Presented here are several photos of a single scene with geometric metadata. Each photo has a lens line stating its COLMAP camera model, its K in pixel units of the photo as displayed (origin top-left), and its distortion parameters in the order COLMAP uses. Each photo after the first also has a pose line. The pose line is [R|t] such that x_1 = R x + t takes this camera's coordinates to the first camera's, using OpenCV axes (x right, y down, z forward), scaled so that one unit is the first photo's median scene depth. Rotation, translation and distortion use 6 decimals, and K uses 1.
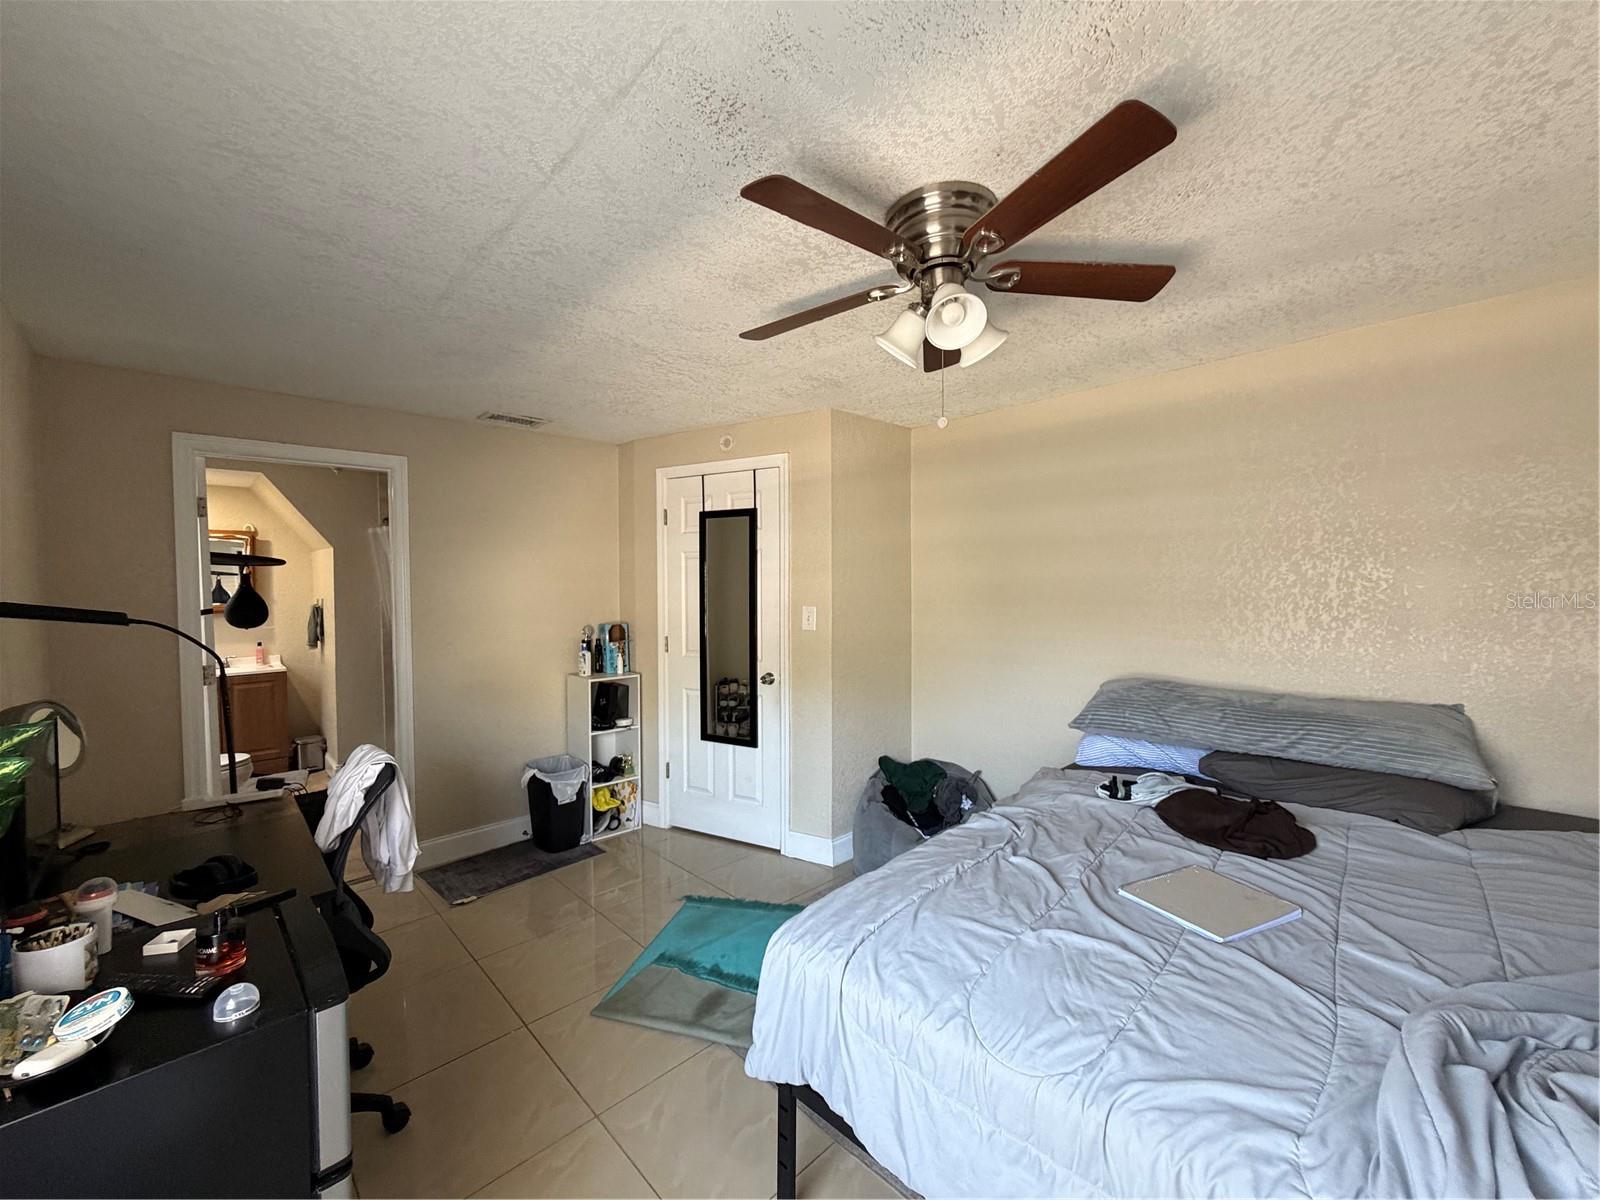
lens RADIAL K [[638.4, 0, 803.3], [0, 638.4, 598.8], [0, 0, 1]] dist [0.000075, -0.000161]
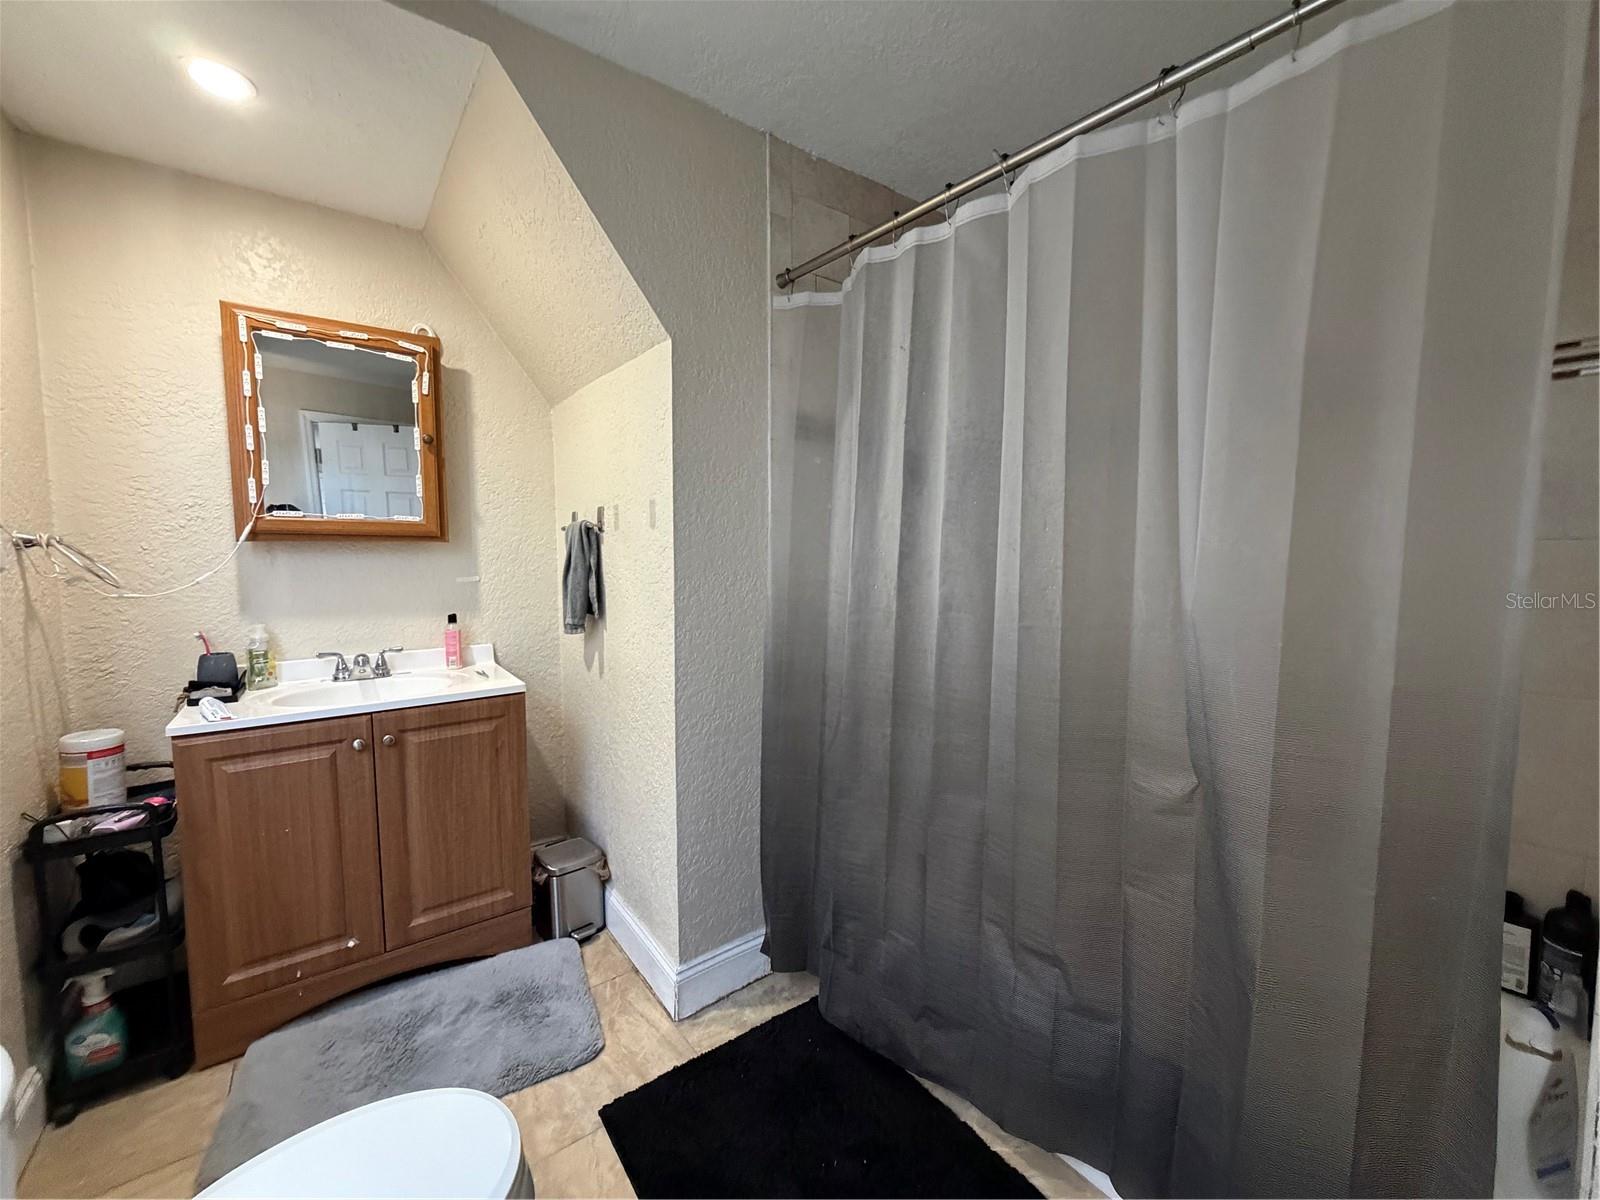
lens RADIAL K [[645.6, 0, 797.5], [0, 645.6, 608.6], [0, 0, 1]] dist [-0.000110, -0.000075]
pose [[0.988200, 0.013815, -0.152547, -0.575176], [-0.005133, 0.998352, 0.057163, 0.039112], [0.153085, -0.055706, 0.986642, 0.628885]]
